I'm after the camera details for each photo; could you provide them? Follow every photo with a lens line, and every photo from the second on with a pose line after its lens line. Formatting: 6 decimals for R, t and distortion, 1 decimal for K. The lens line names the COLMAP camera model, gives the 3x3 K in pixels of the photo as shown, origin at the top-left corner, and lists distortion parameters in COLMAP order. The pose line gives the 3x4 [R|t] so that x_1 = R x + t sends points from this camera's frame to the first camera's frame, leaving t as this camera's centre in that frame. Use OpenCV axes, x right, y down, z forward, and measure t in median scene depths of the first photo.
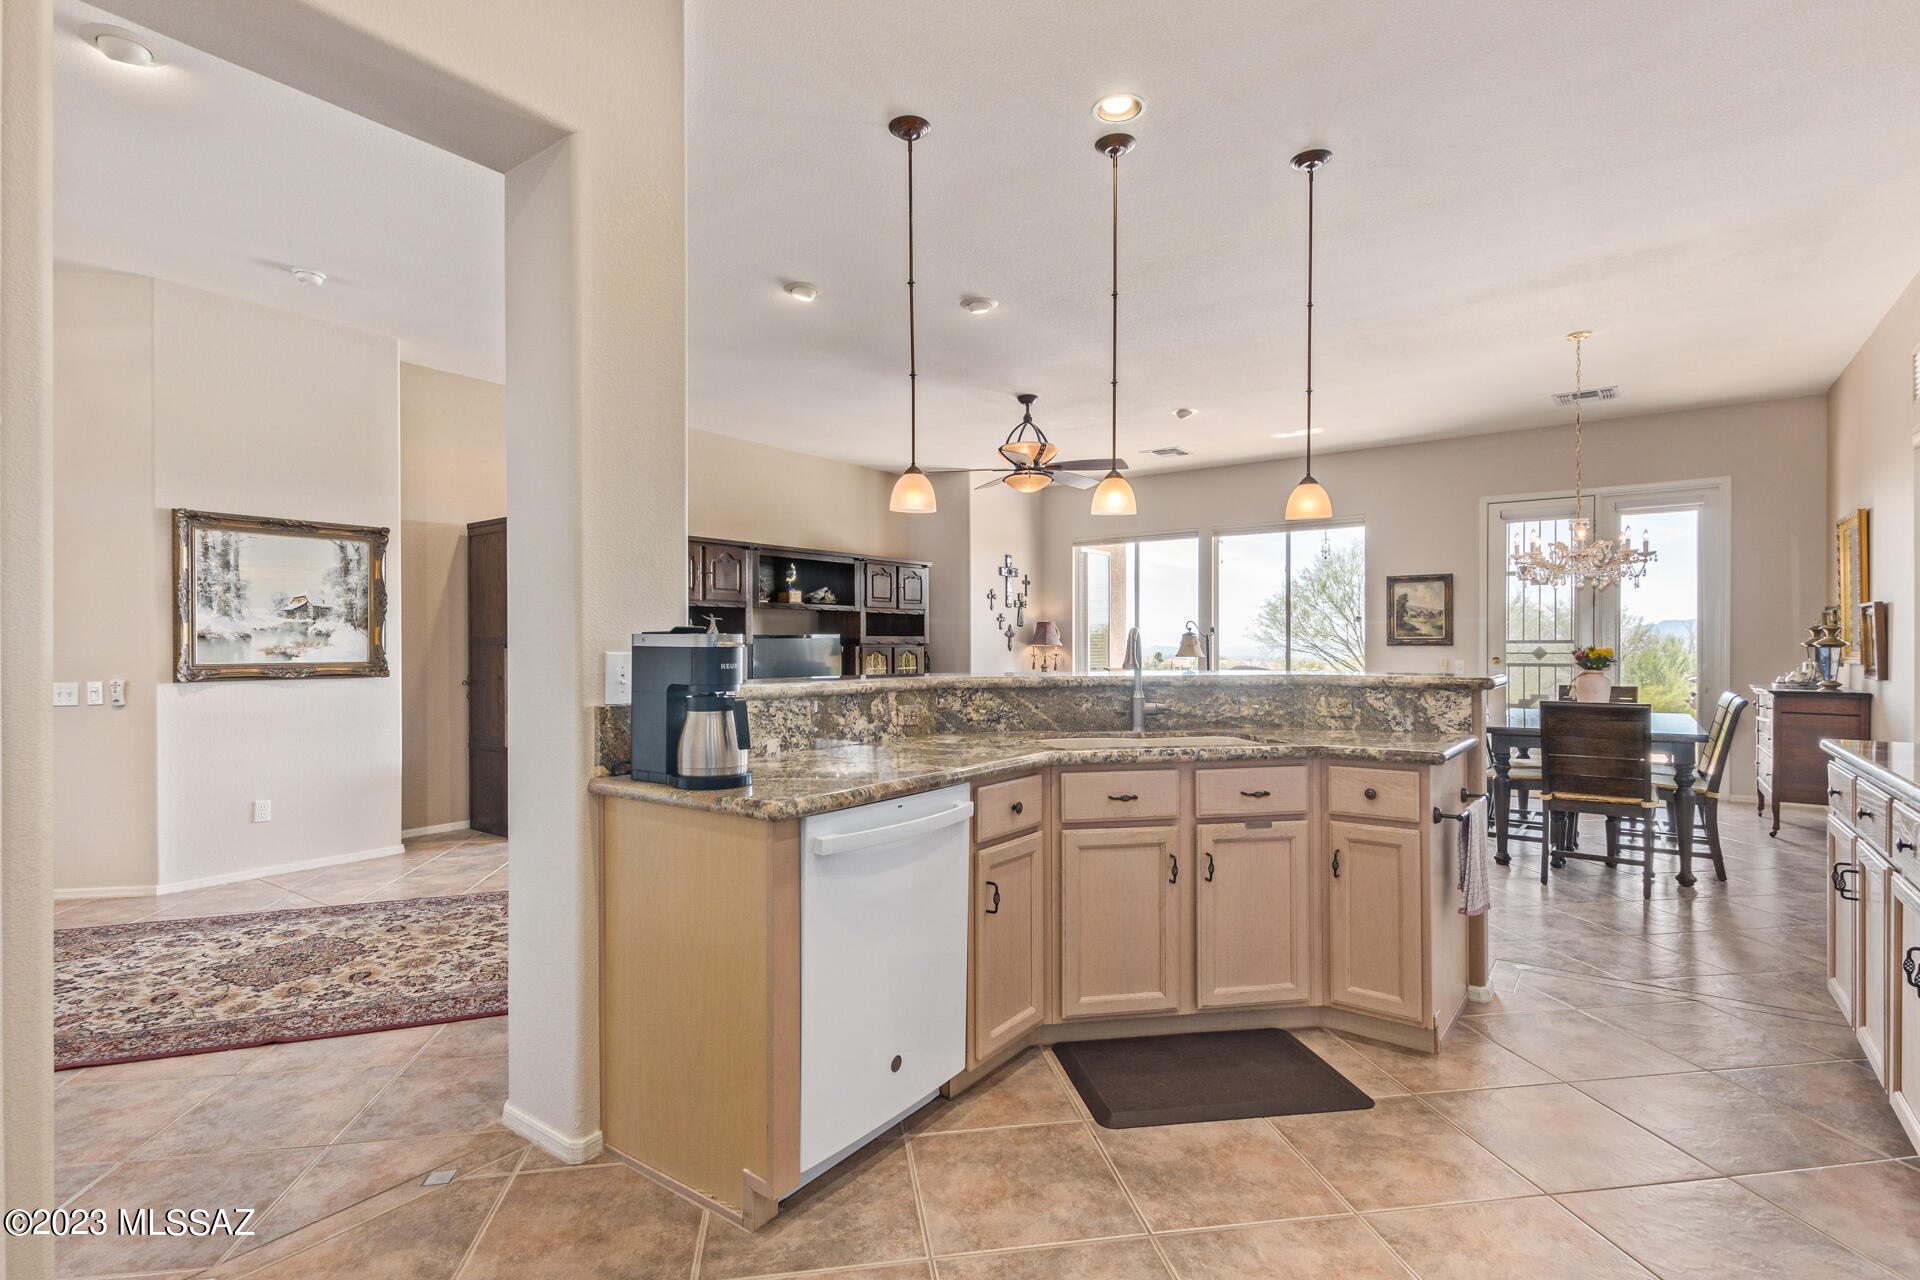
lens RADIAL K [[930.9, 0, 948.2], [0, 930.9, 647.1], [0, 0, 1]] dist [-0.000439, 0.000132]
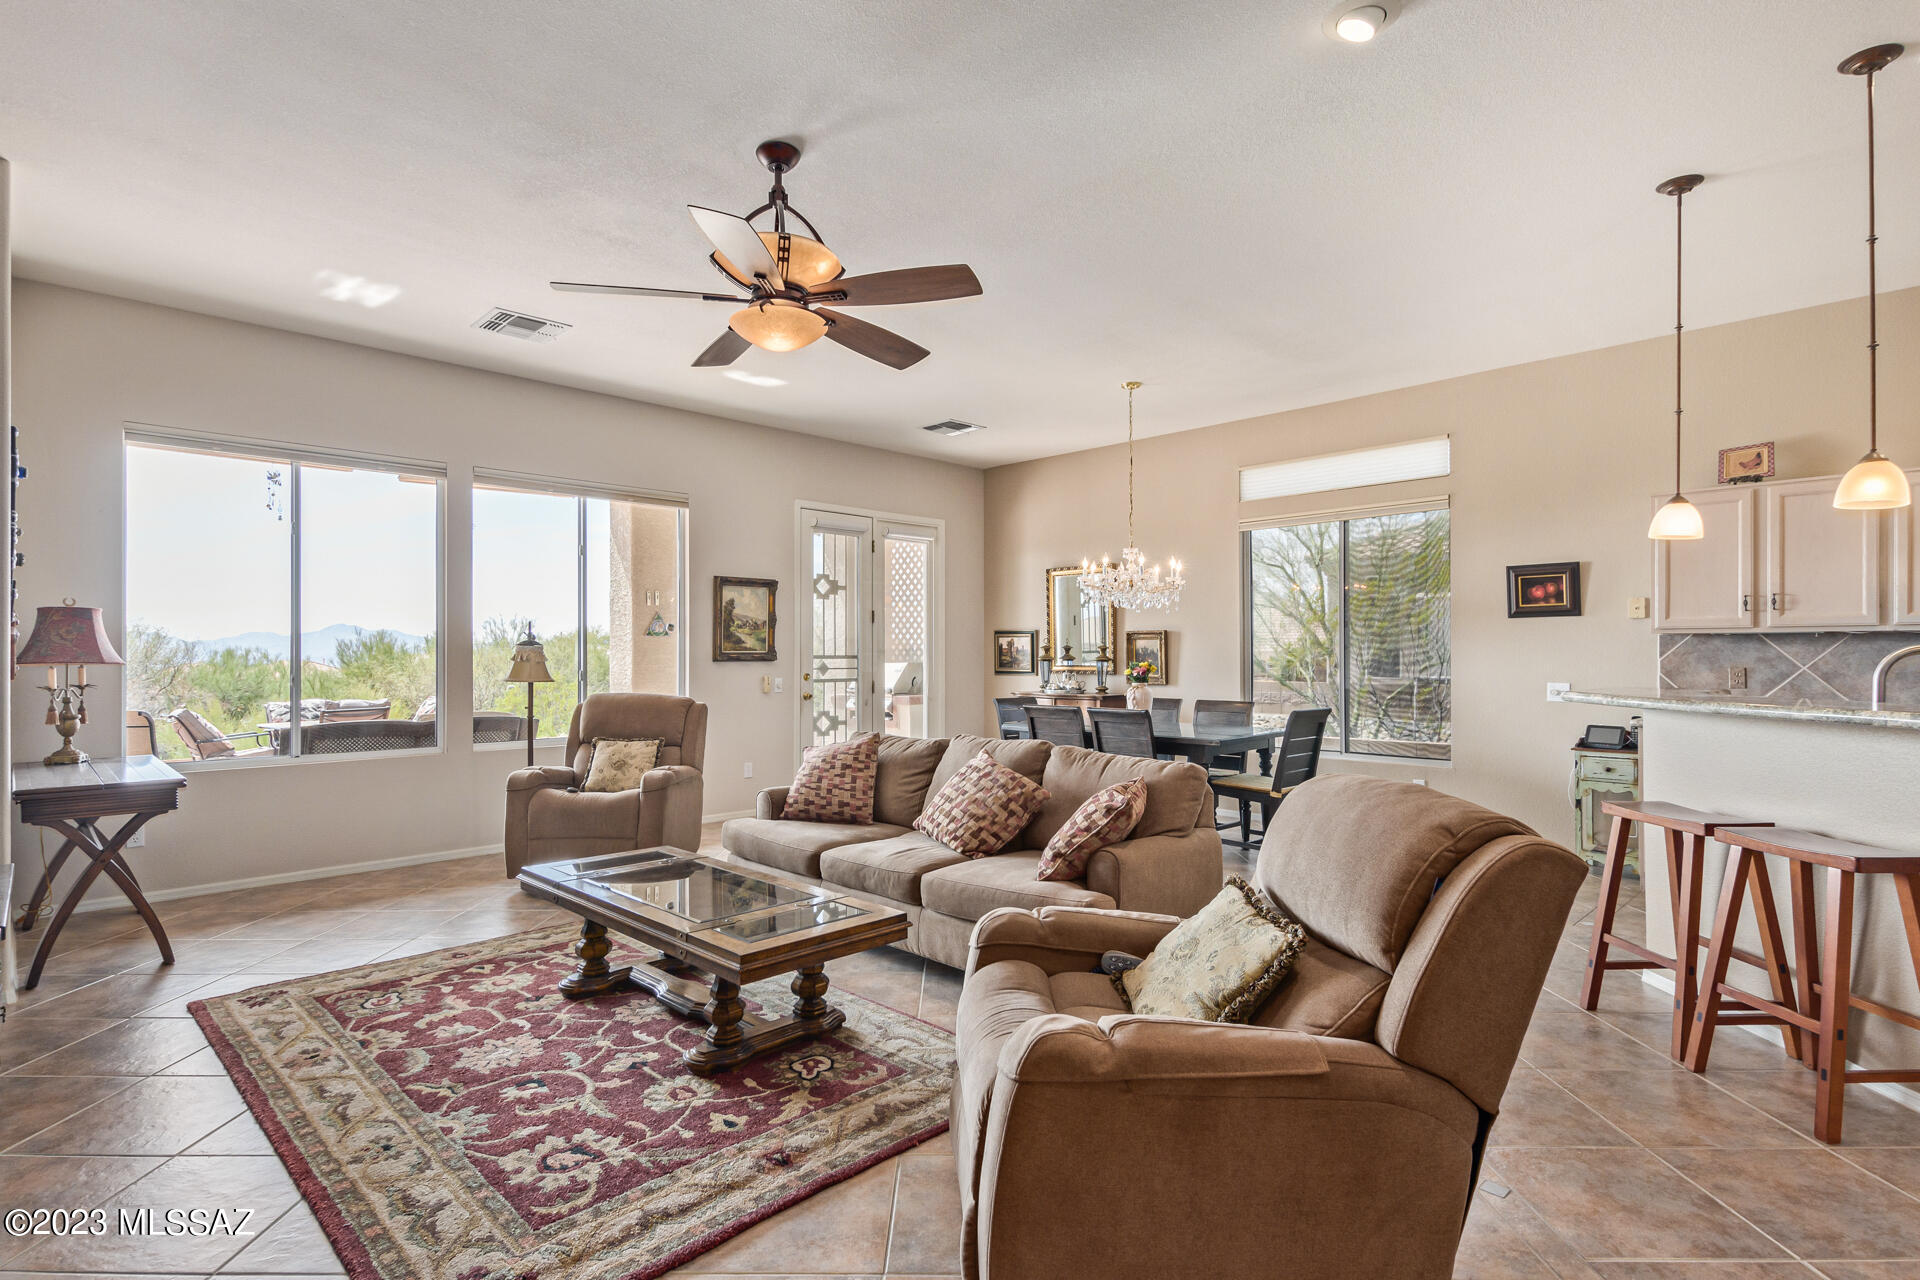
lens RADIAL K [[950.5, 0, 937.4], [0, 950.5, 652.2], [0, 0, 1]] dist [0.012718, -0.000593]
pose [[0.158339, 0.005302, 0.987371, -0.364150], [0.003693, 0.999975, -0.005962, -0.004655], [-0.987378, 0.004590, 0.158315, 0.787463]]
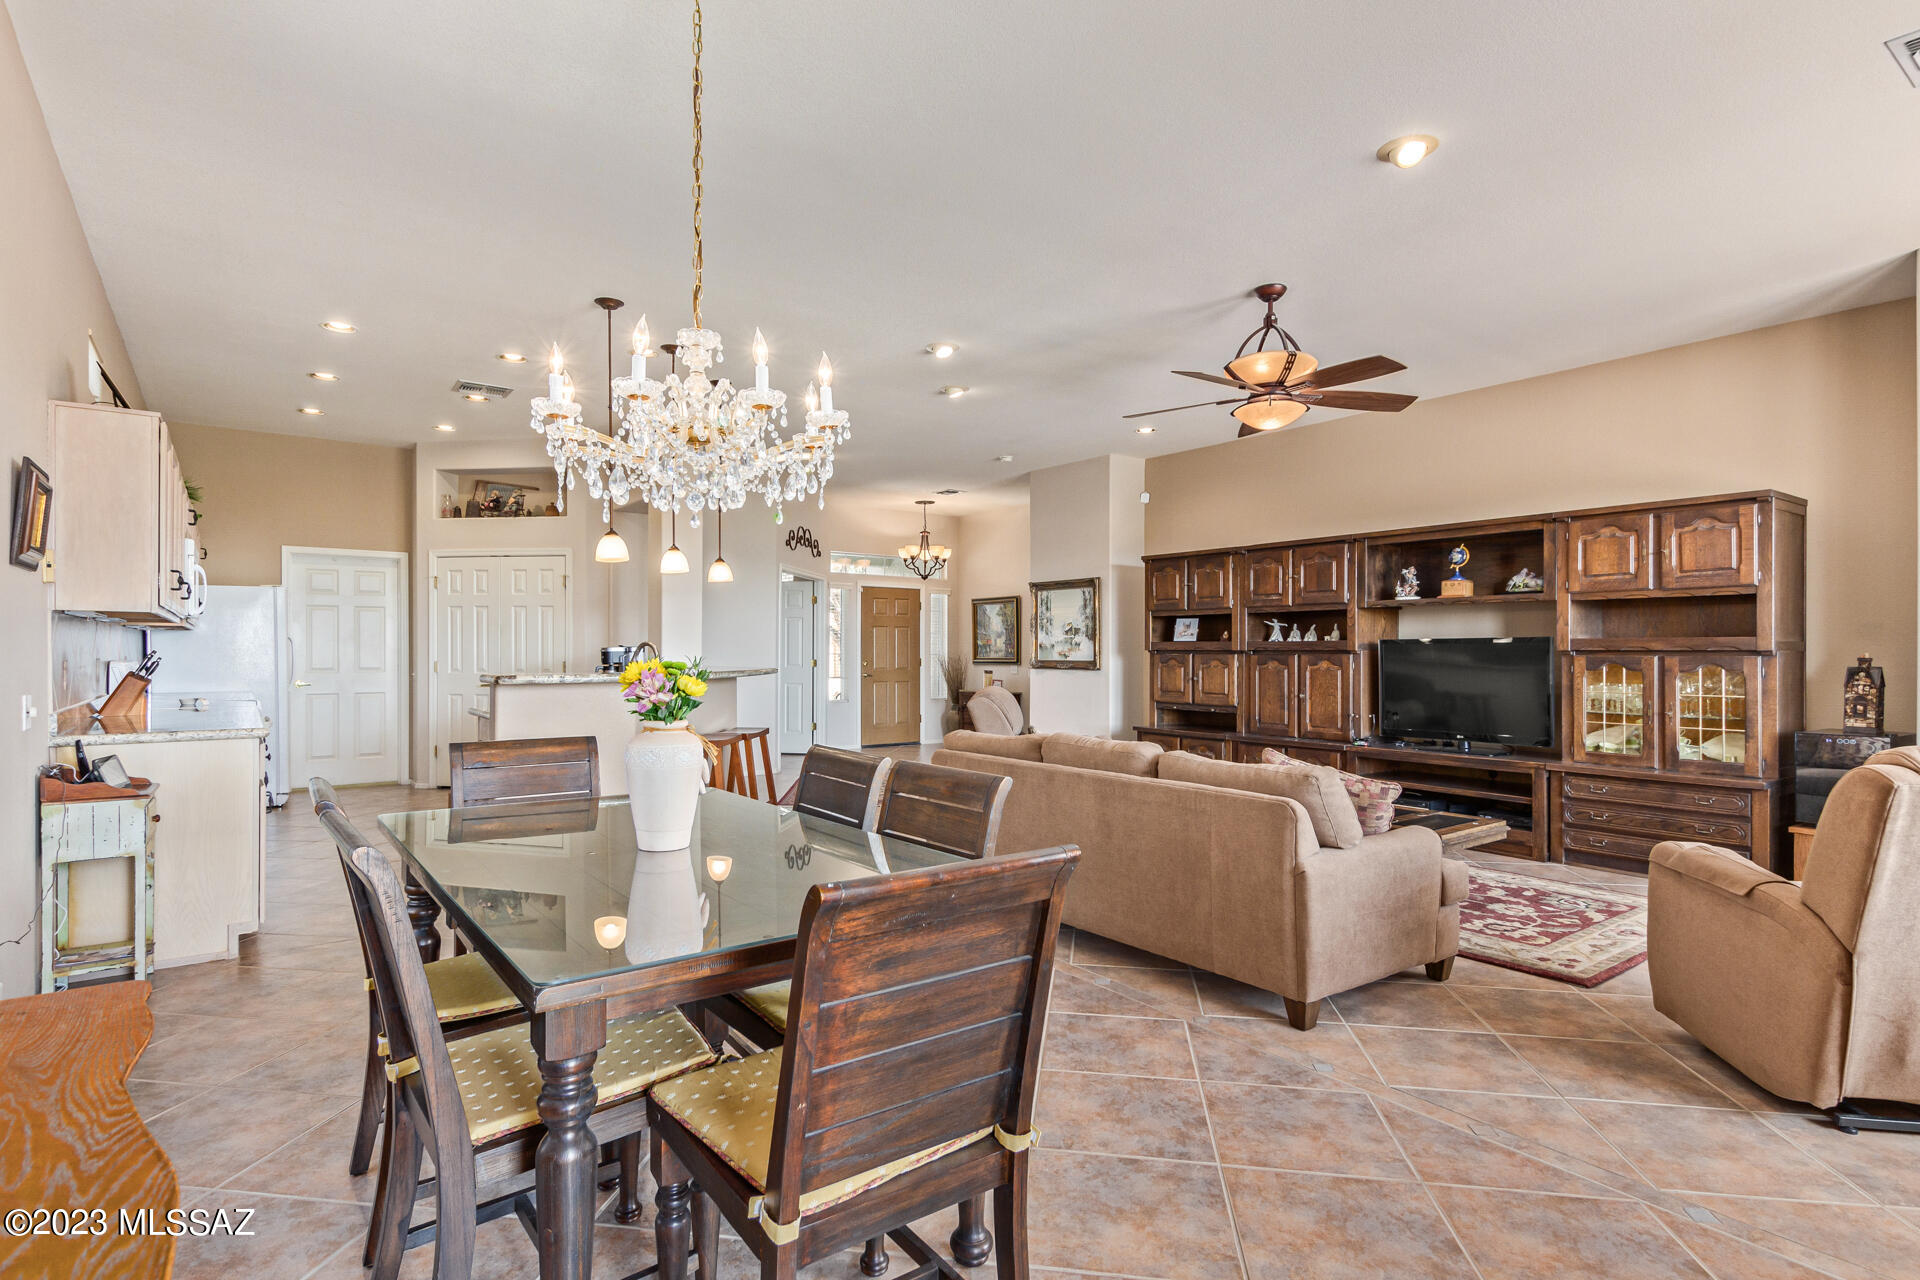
lens RADIAL K [[950.5, 0, 937.4], [0, 950.5, 652.2], [0, 0, 1]] dist [0.012718, -0.000593]
pose [[-0.302577, 0.004524, -0.953114, 0.768950], [-0.003061, 0.999979, 0.005719, -0.005801], [0.953120, 0.004648, -0.302557, 0.916394]]
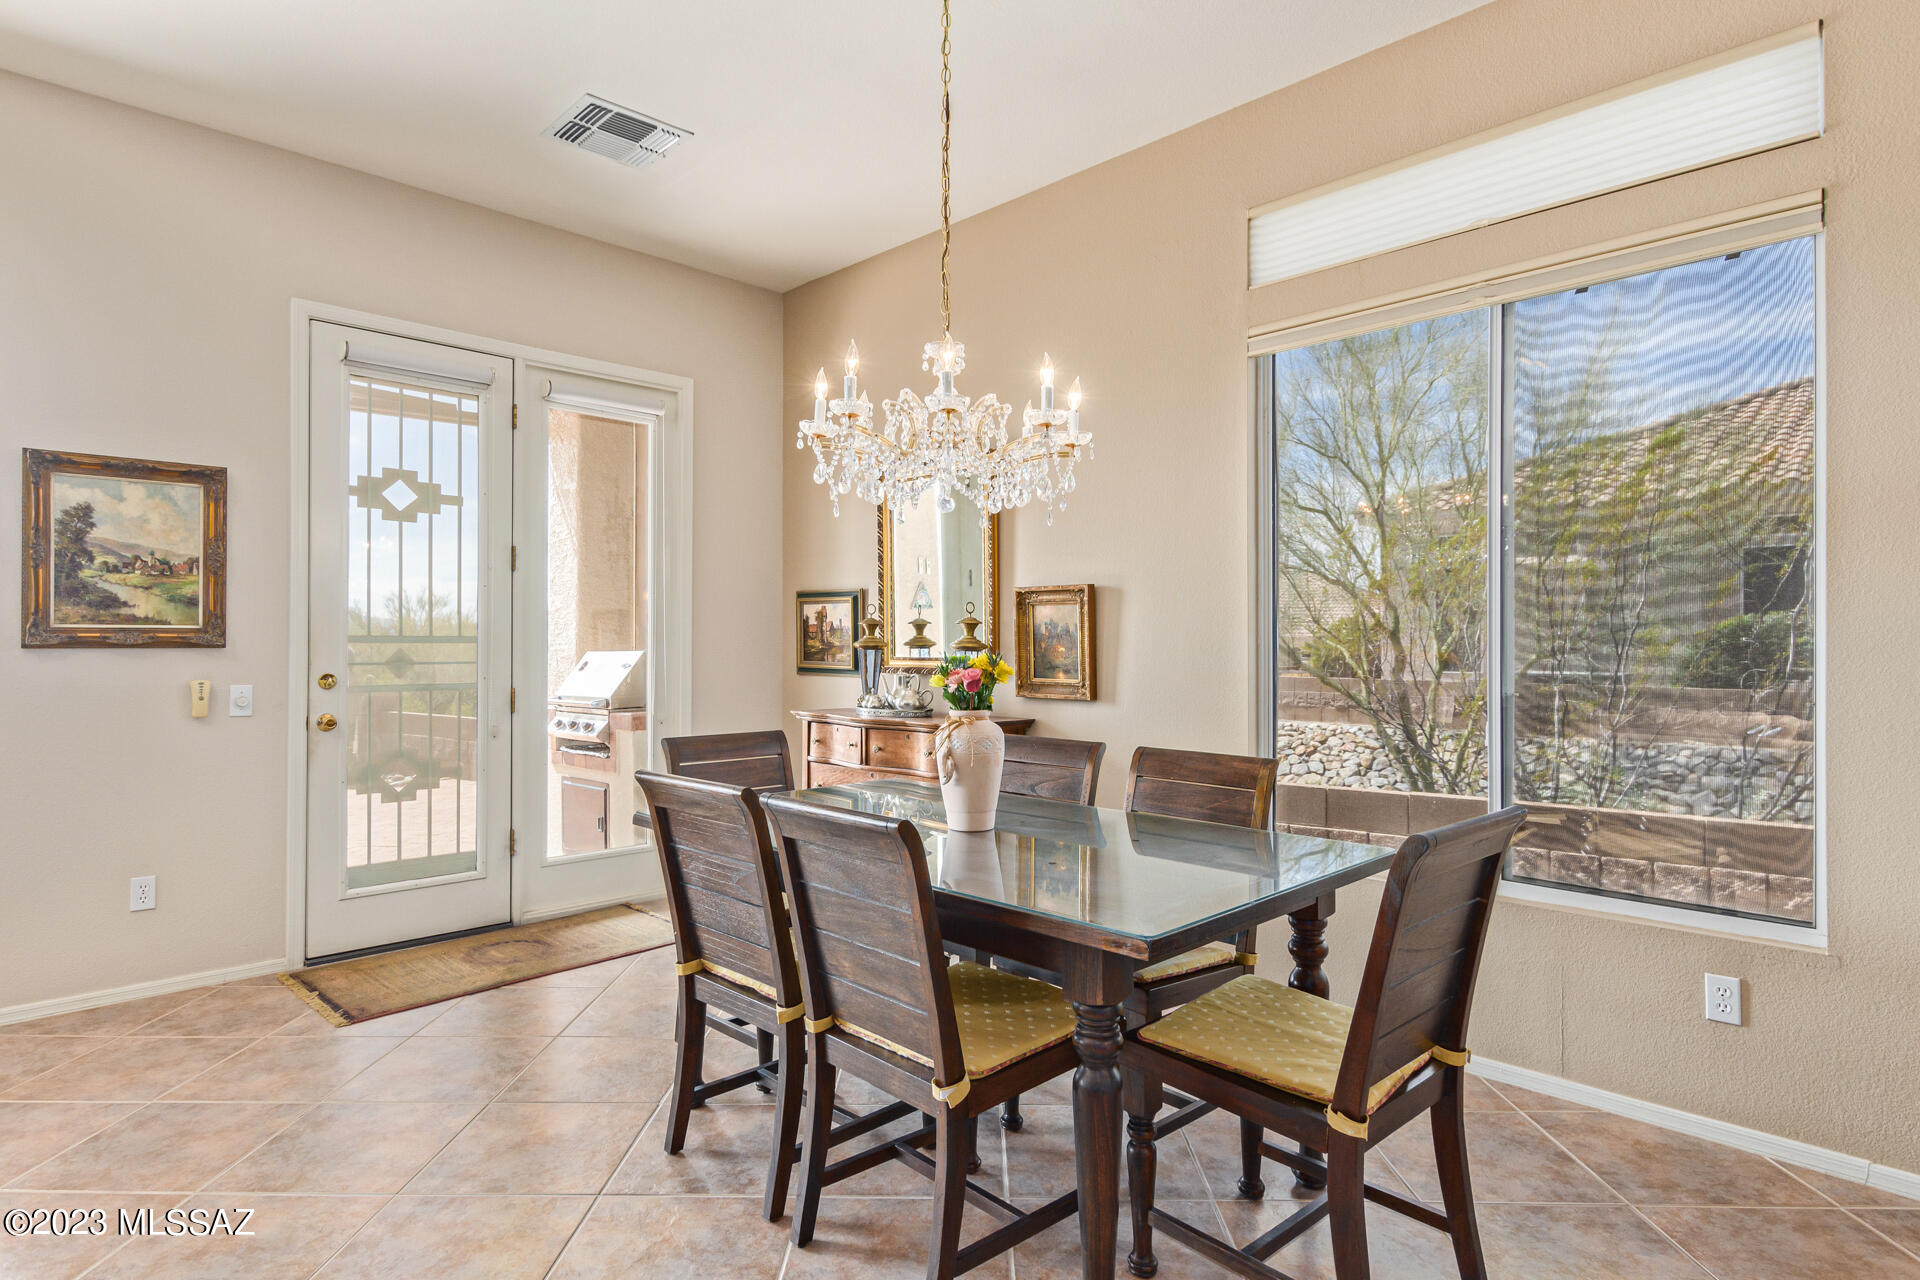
lens RADIAL K [[1023.0, 0, 938.1], [0, 1023.0, 644.8], [0, 0, 1]] dist [0.004268, 0.000941]
pose [[0.164565, -0.001013, 0.986366, 0.173732], [0.000363, 0.999999, 0.000966, -0.003413], [-0.986366, 0.000199, 0.164565, 0.696770]]
